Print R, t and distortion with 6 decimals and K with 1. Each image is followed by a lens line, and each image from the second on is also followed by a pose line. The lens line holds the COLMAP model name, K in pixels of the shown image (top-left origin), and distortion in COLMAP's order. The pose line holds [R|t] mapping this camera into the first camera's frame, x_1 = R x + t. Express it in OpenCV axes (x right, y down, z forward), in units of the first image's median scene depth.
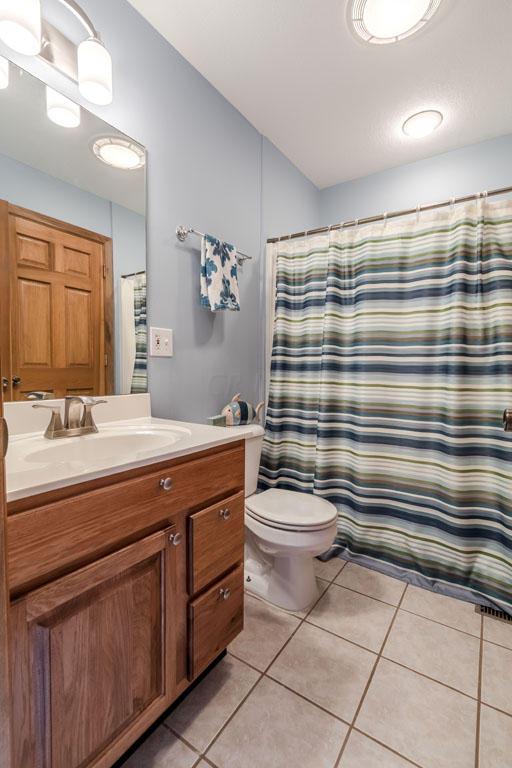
lens RADIAL K [[352.0, 0, 259.9], [0, 352.0, 380.3], [0, 0, 1]] dist [0.002700, 0.000093]
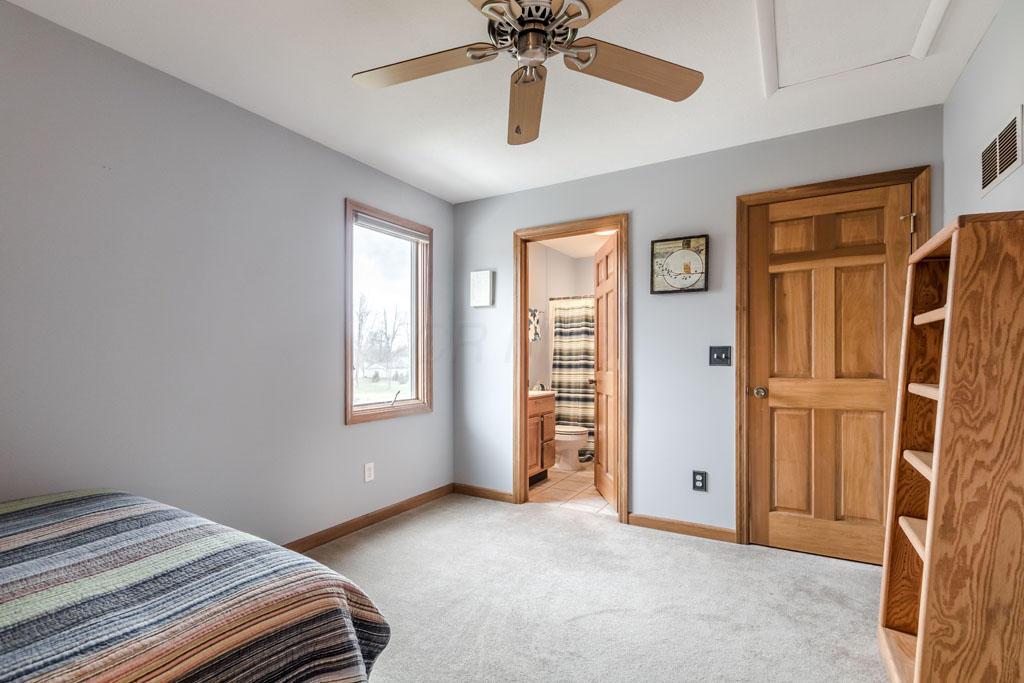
lens RADIAL K [[469.3, 0, 509.7], [0, 469.3, 352.0], [0, 0, 1]] dist [0.002700, 0.000093]
pose [[0.998704, -0.010378, 0.049819, -0.331867], [0.012840, 0.998699, -0.049350, 0.006421], [-0.049242, 0.049925, 0.997538, -1.537529]]
